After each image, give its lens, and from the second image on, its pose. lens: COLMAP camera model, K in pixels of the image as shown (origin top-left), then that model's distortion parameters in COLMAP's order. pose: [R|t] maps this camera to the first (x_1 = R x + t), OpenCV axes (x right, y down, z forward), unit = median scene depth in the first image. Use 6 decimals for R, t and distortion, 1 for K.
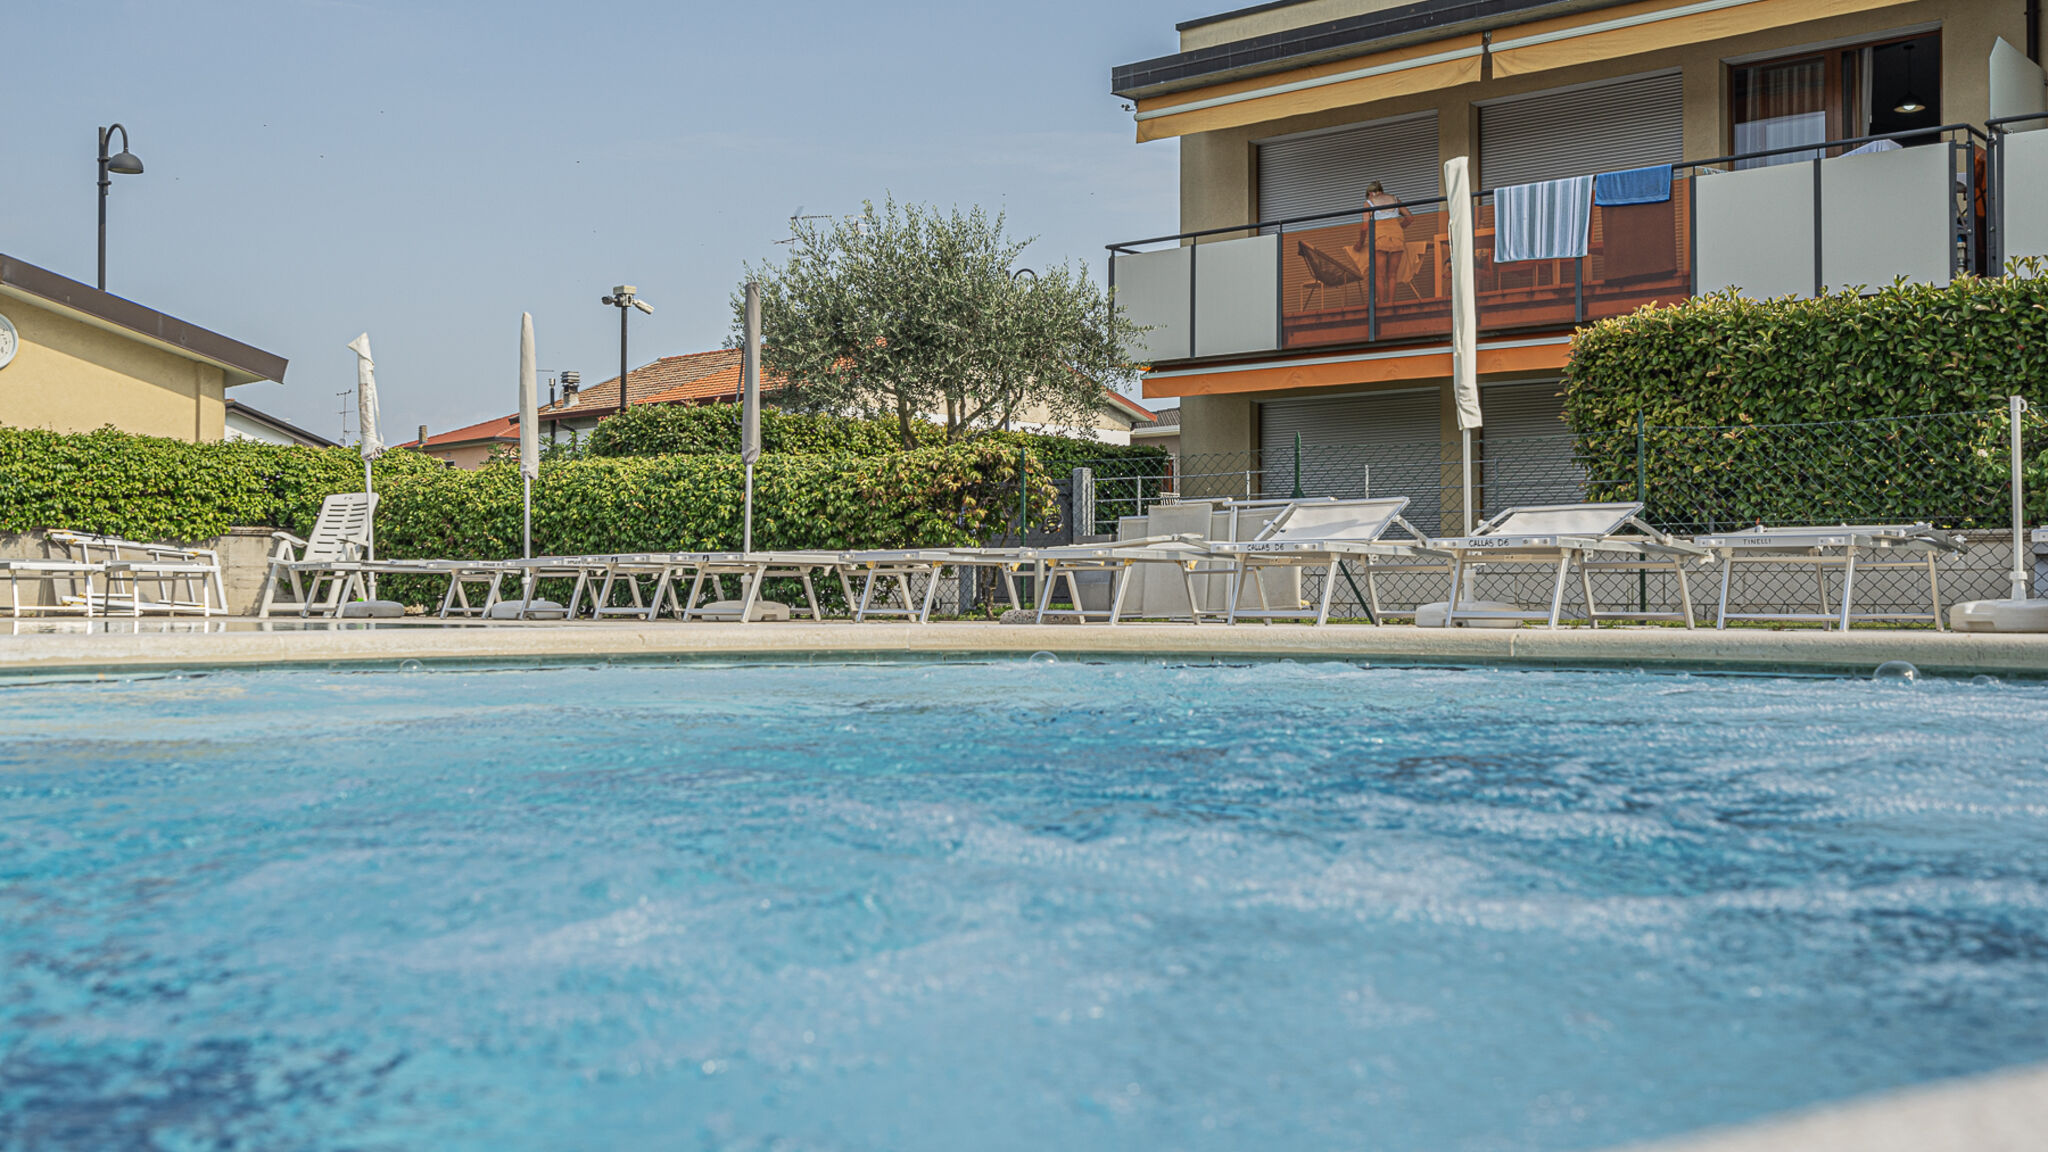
lens RADIAL K [[2014.0, 0, 980.5], [0, 2014.0, 560.4], [0, 0, 1]] dist [0.002619, 0.000000]
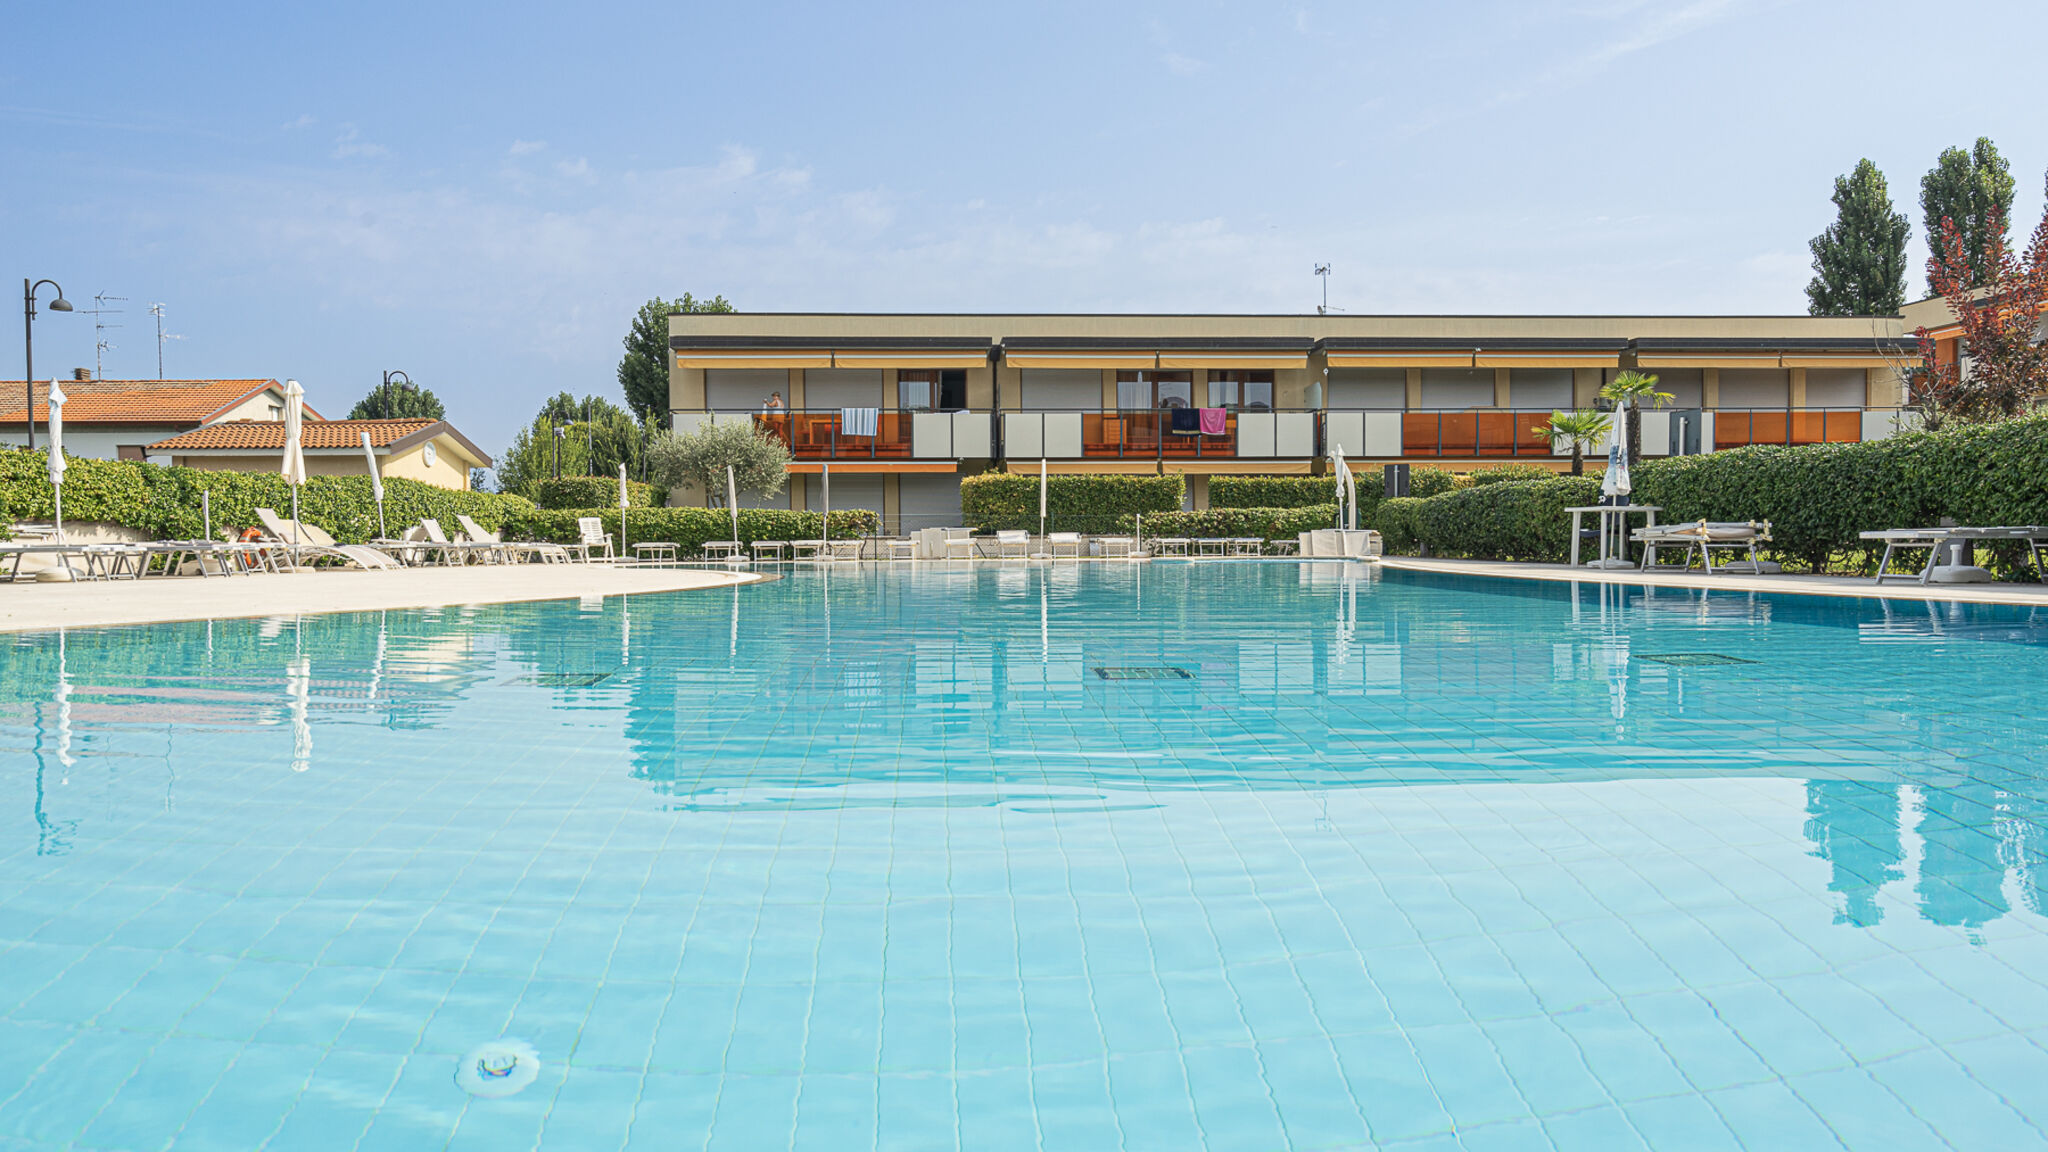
lens RADIAL K [[1395.6, 0, 1011.1], [0, 1395.6, 570.8], [0, 0, 1]] dist [0.020198, -0.008563]
pose [[0.713685, -0.018790, 0.700214, -1.225158], [-0.005376, 0.999464, 0.032299, -0.025307], [-0.700446, -0.026816, 0.713202, -0.744988]]
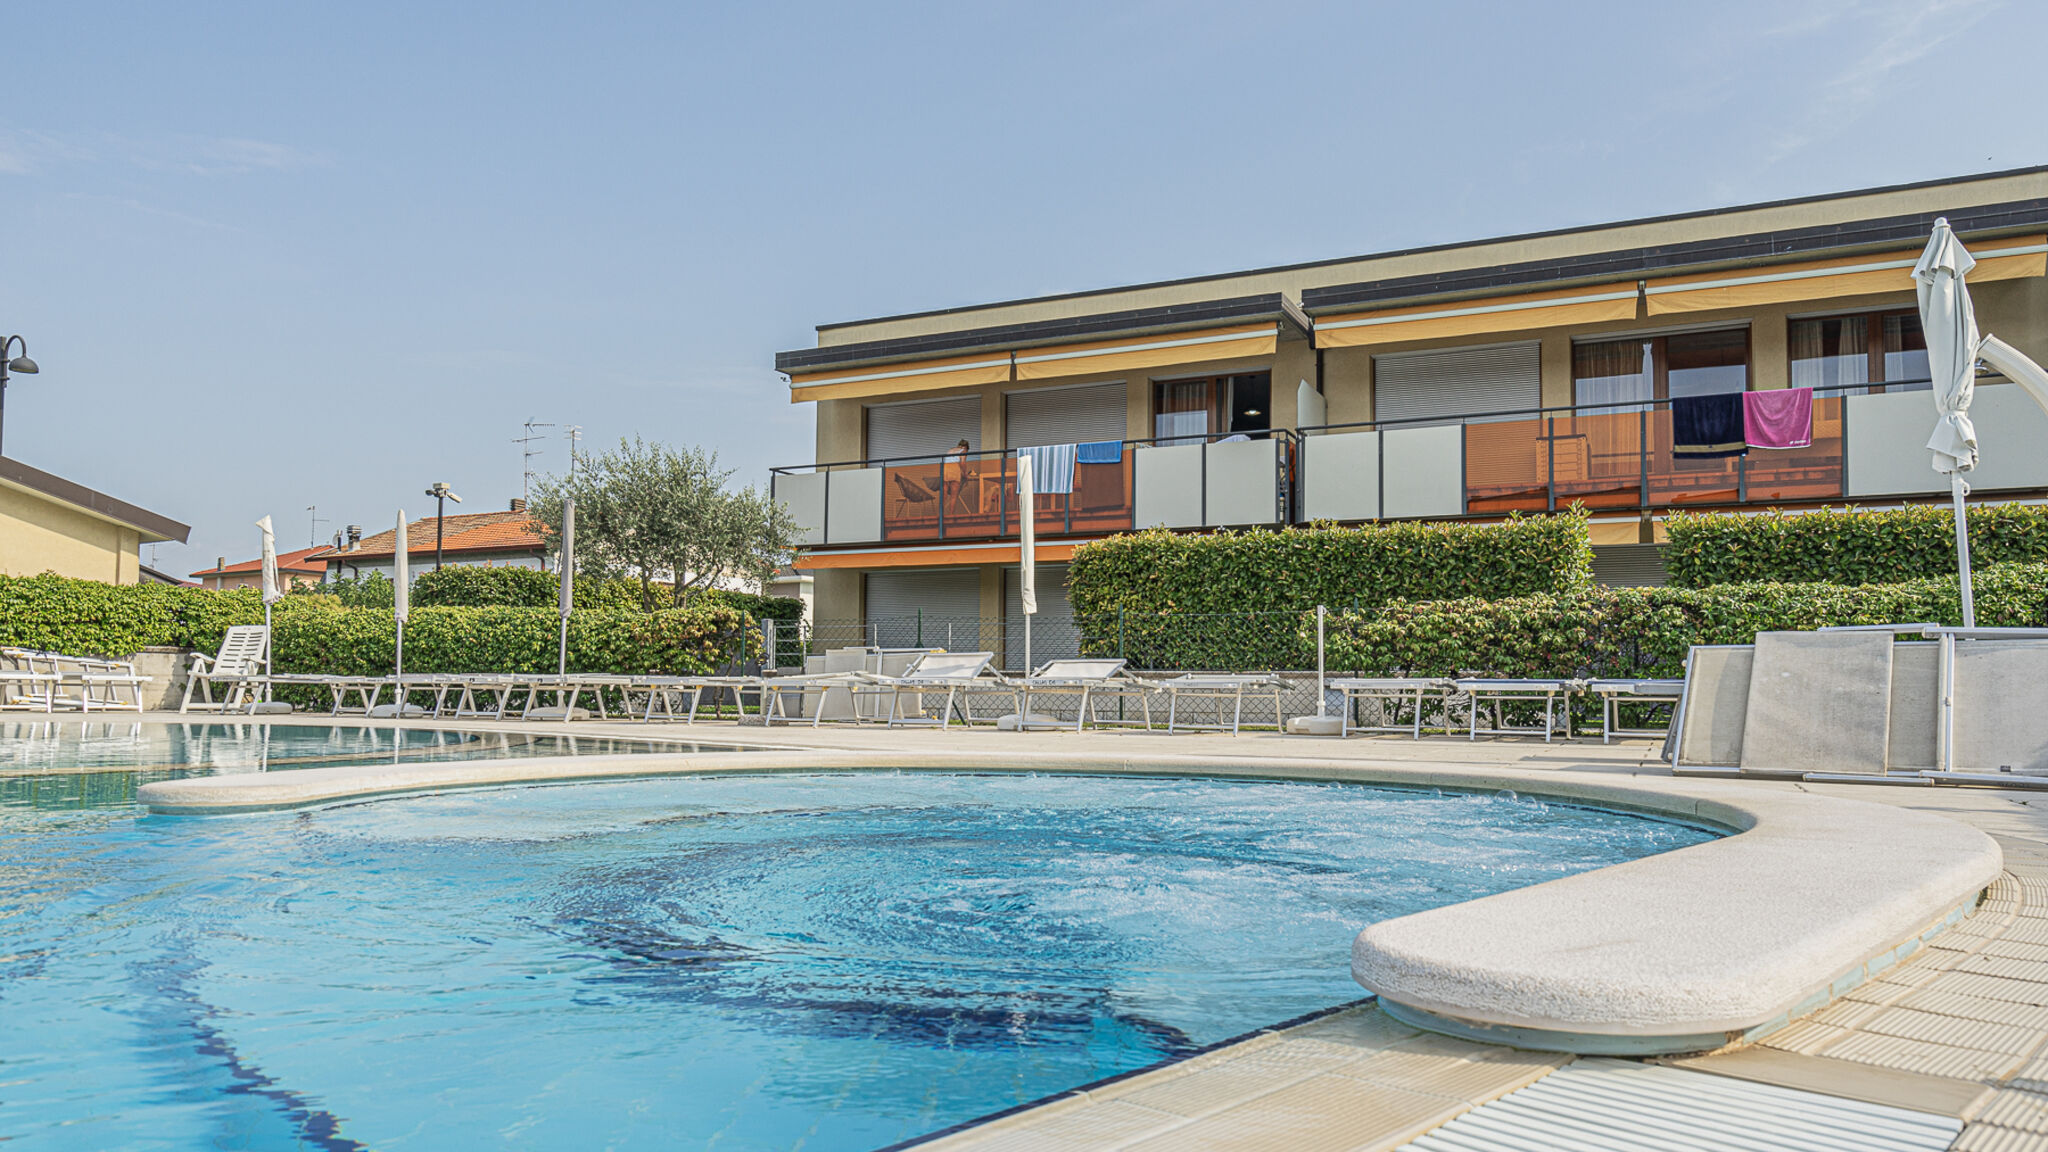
lens RADIAL K [[1366.3, 0, 998.2], [0, 1366.3, 616.2], [0, 0, 1]] dist [-0.001911, 0.006398]
pose [[0.966994, 0.023287, 0.253732, -0.044268], [-0.014309, 0.999206, -0.037175, -0.011265], [-0.254397, 0.032317, 0.966560, -0.065876]]
